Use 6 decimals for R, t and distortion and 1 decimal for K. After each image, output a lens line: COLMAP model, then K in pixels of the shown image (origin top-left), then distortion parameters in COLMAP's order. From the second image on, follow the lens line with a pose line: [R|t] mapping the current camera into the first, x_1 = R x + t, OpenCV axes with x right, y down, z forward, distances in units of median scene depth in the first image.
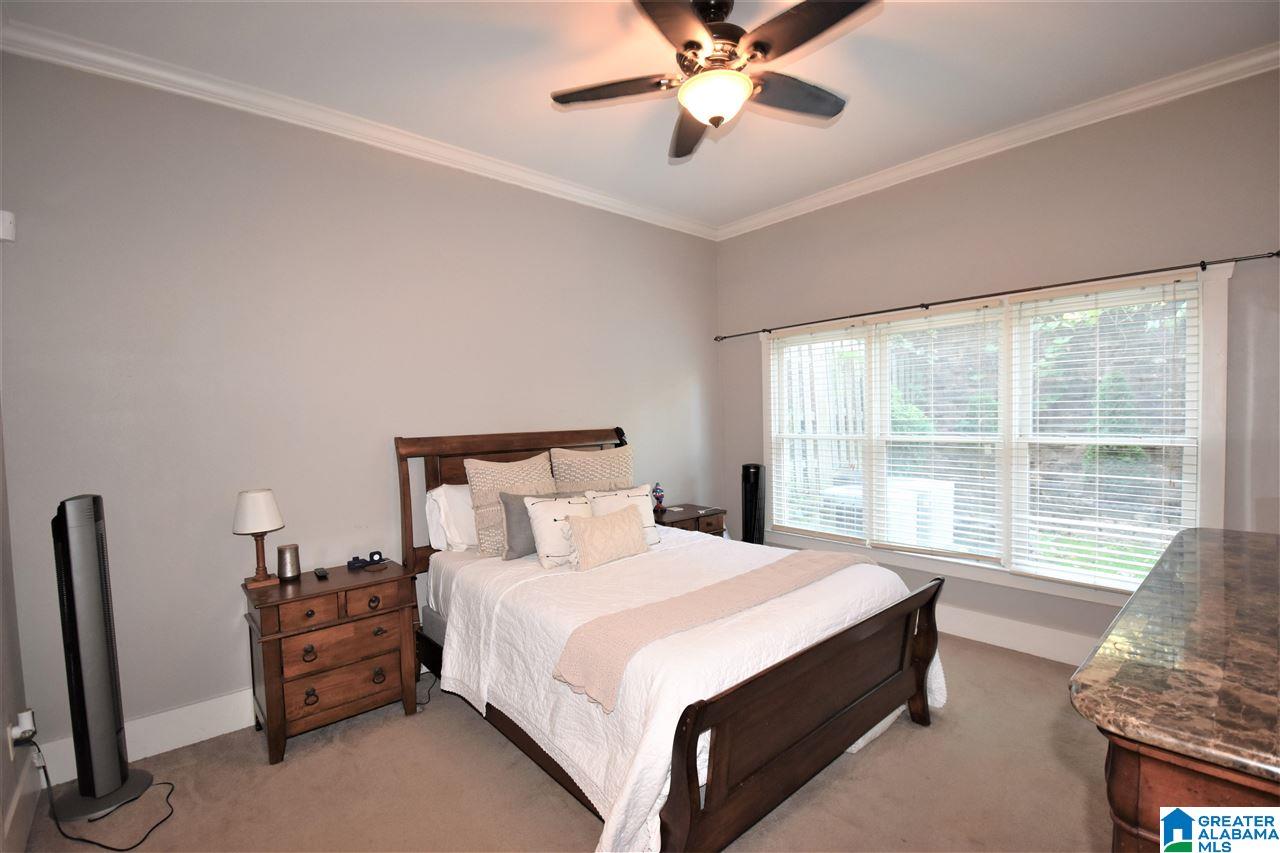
lens RADIAL K [[568.6, 0, 645.3], [0, 568.6, 436.3], [0, 0, 1]] dist [0.003492, -0.018030]
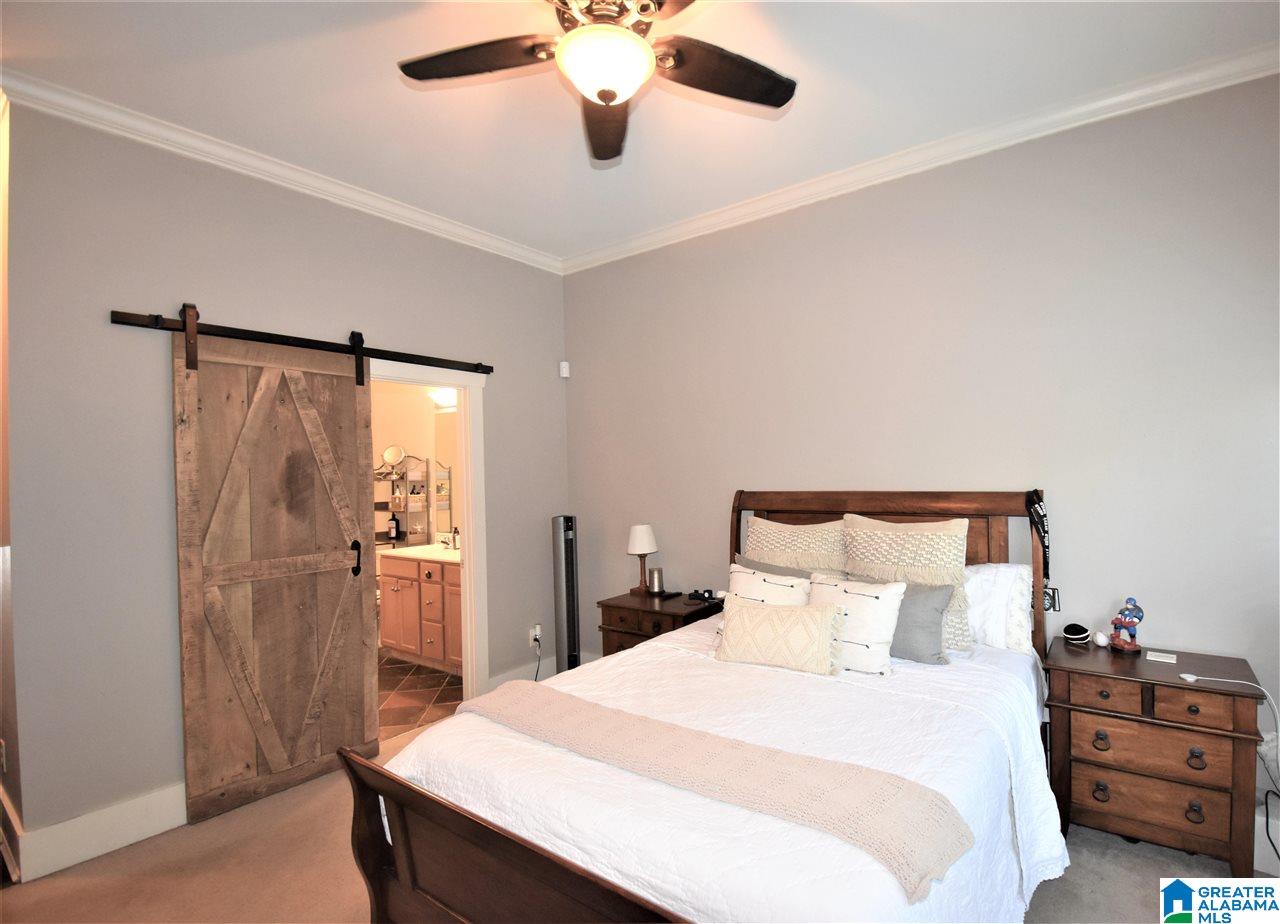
lens RADIAL K [[609.7, 0, 676.8], [0, 609.7, 471.8], [0, 0, 1]] dist [0.020158, 0.000024]
pose [[0.185869, 0.013884, -0.982477, 0.871530], [-0.024533, 0.999654, 0.009486, -0.053947], [0.982268, 0.022340, 0.186145, 0.874683]]
